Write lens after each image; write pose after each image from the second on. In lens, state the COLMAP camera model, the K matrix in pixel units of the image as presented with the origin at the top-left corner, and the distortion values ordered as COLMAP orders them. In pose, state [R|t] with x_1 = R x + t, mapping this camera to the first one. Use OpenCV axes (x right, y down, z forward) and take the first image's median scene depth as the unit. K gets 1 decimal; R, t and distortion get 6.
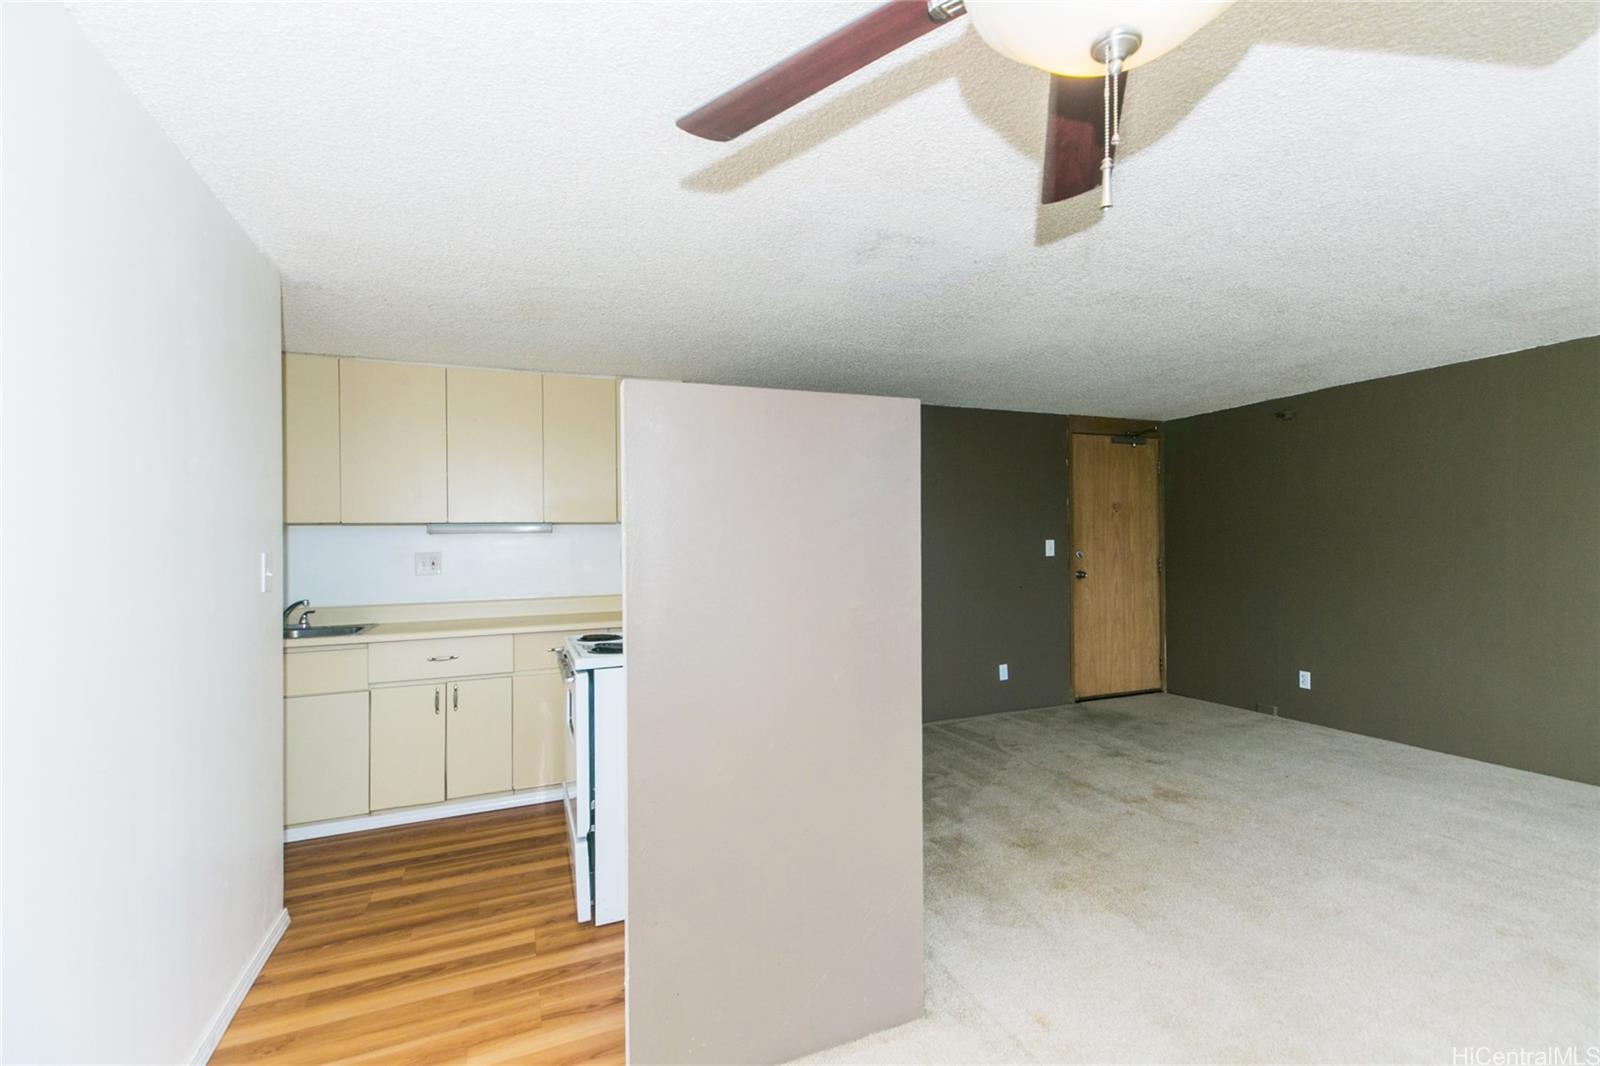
lens RADIAL K [[728.9, 0, 831.1], [0, 728.9, 543.8], [0, 0, 1]] dist [0.019561, -0.008716]
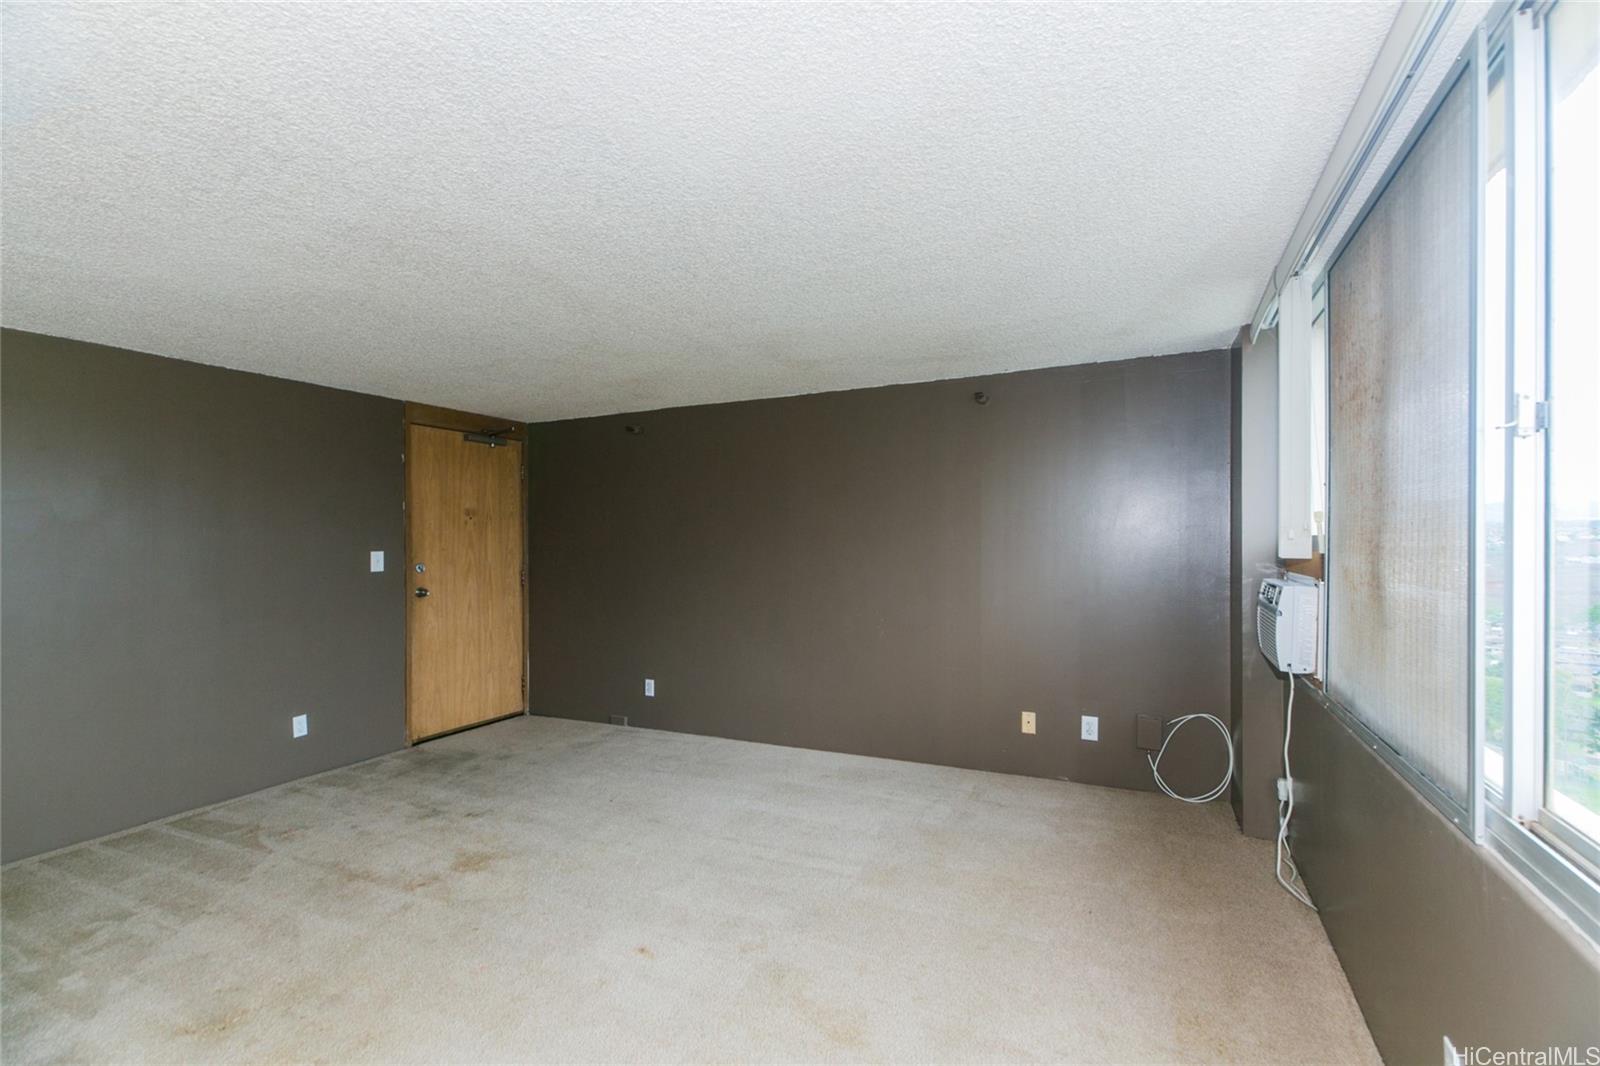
lens RADIAL K [[718.9, 0, 809.3], [0, 718.9, 540.9], [0, 0, 1]] dist [0.015483, -0.000894]
pose [[0.754862, 0.009236, 0.655819, 0.152975], [-0.004250, 0.999949, -0.009190, -0.013179], [-0.655870, 0.004150, 0.754862, 0.089418]]
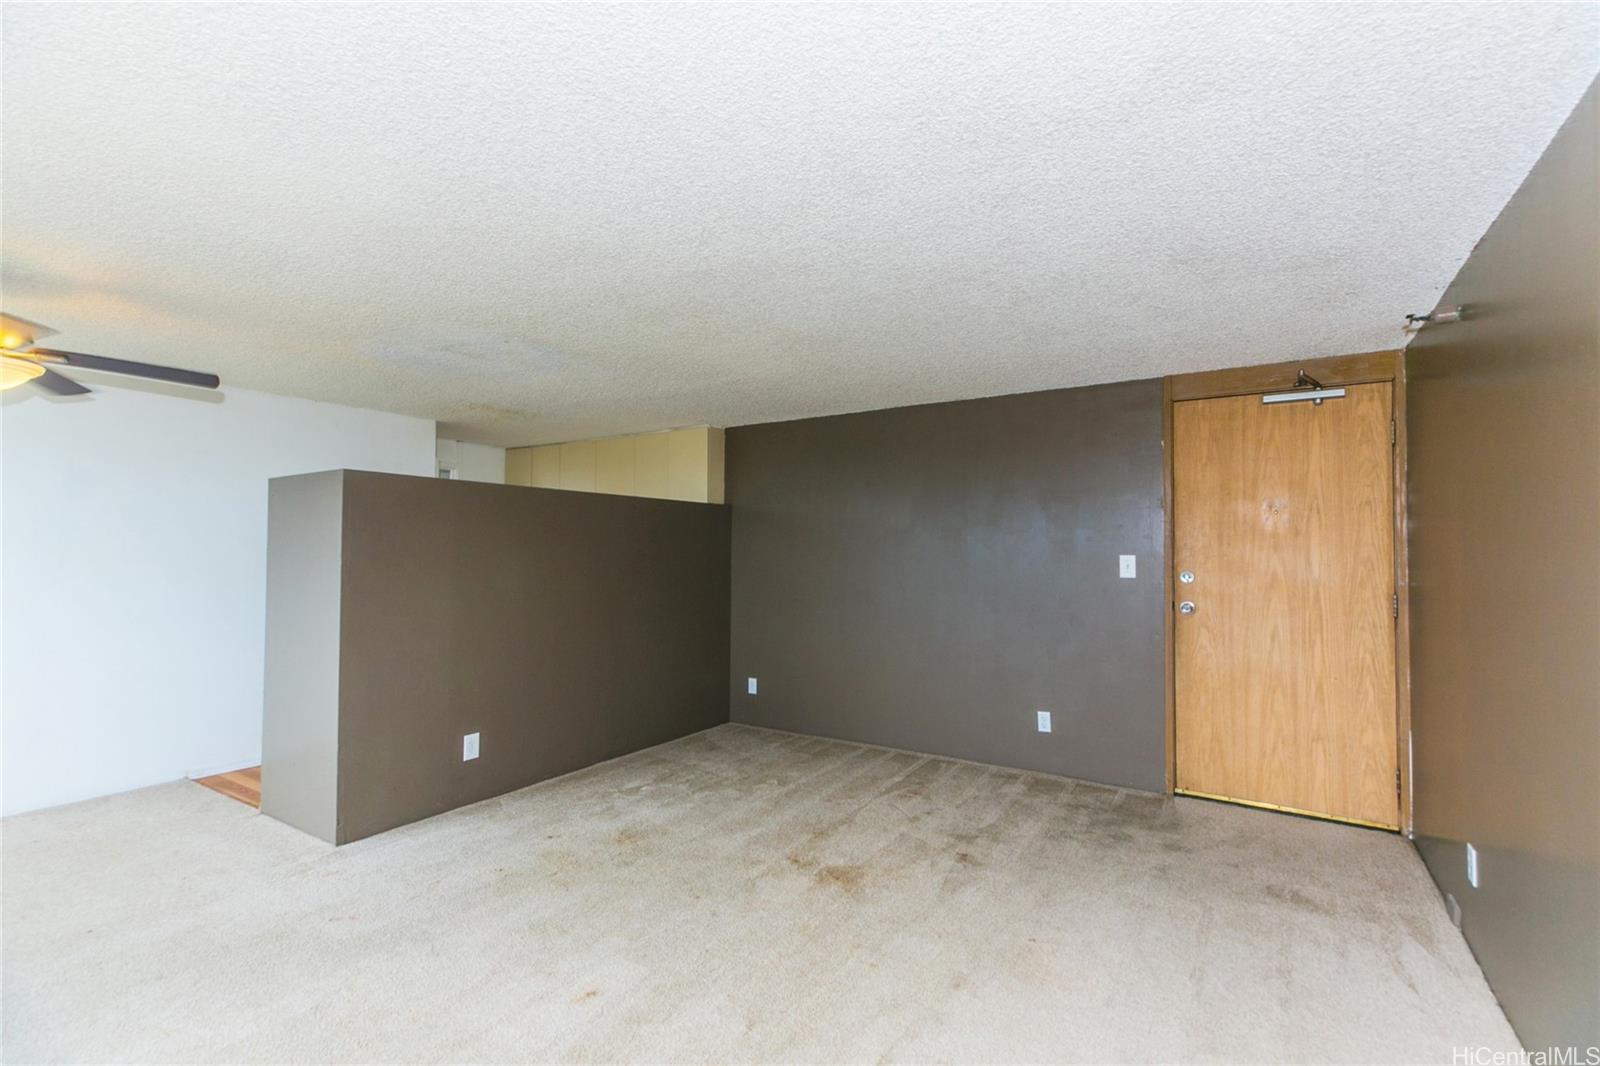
lens RADIAL K [[718.9, 0, 809.3], [0, 718.9, 540.9], [0, 0, 1]] dist [0.015483, -0.000894]
pose [[0.555130, 0.008906, -0.831716, 0.813283], [-0.013524, 0.999907, 0.001681, -0.019022], [0.831654, 0.010315, 0.555199, 0.389047]]
